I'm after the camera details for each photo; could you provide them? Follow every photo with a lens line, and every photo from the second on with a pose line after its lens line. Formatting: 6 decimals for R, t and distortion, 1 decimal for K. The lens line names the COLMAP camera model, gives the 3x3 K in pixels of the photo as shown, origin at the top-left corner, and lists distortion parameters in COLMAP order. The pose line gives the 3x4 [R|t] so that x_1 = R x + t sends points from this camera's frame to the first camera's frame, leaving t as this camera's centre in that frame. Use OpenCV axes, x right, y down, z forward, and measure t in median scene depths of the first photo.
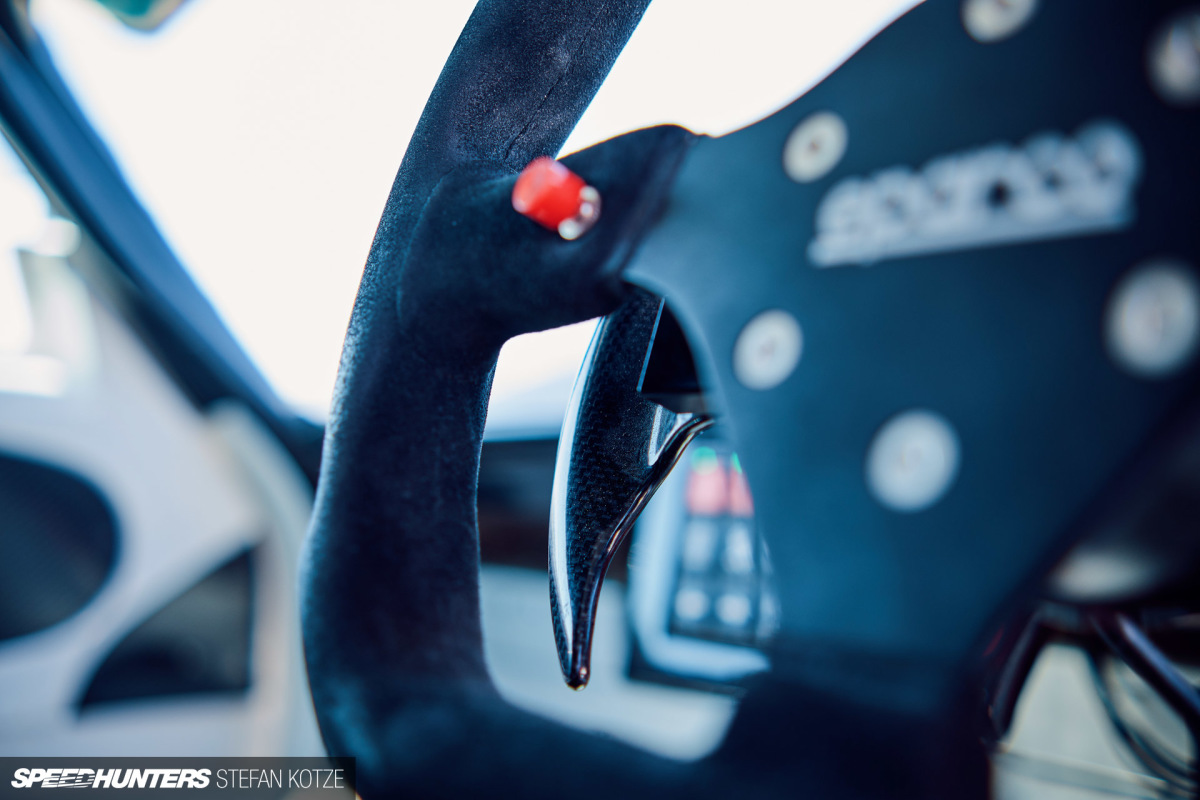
lens RADIAL K [[1217.5, 0, 606.8], [0, 1217.5, 397.5], [0, 0, 1]] dist [0.016137, 0.000000]
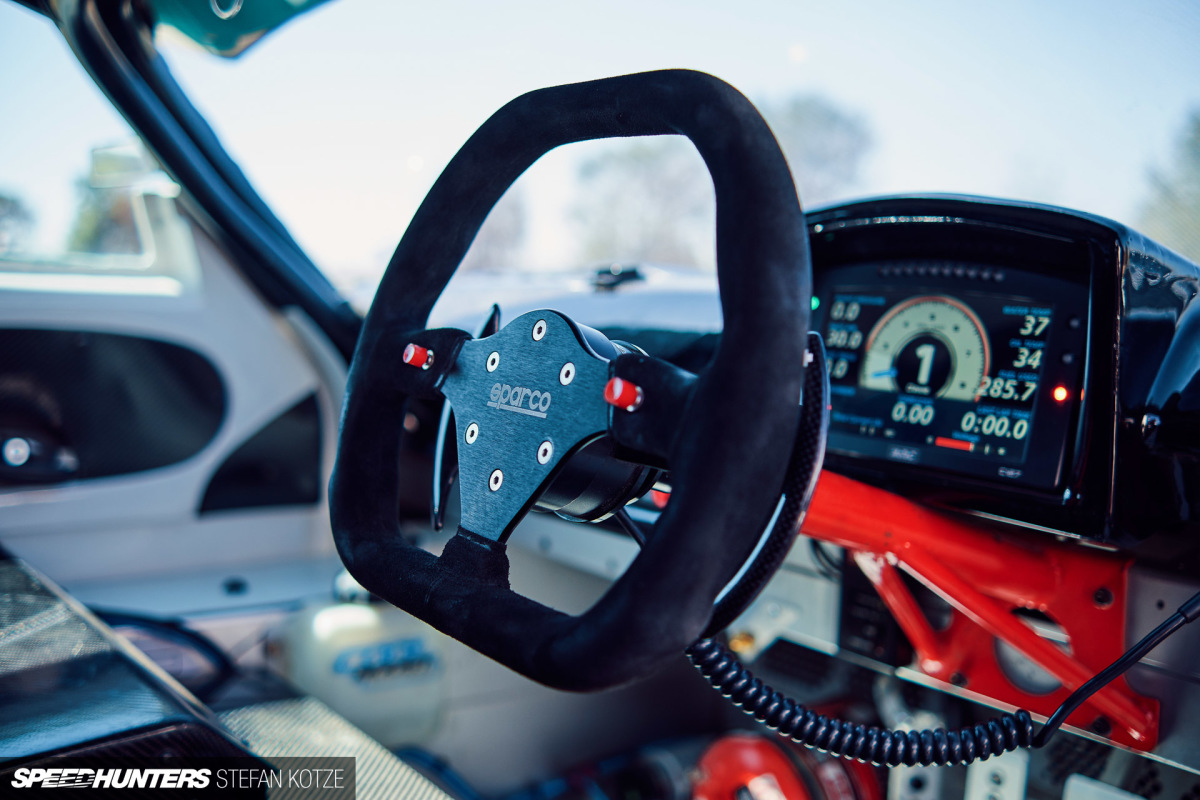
lens RADIAL K [[1217.5, 0, 594.8], [0, 1217.5, 404.3], [0, 0, 1]] dist [0.016137, 0.000000]
pose [[0.998333, 0.015333, -0.055642, 0.134023], [-0.005088, 0.983693, 0.179786, -0.147057], [0.057491, -0.179203, 0.982131, -0.438872]]
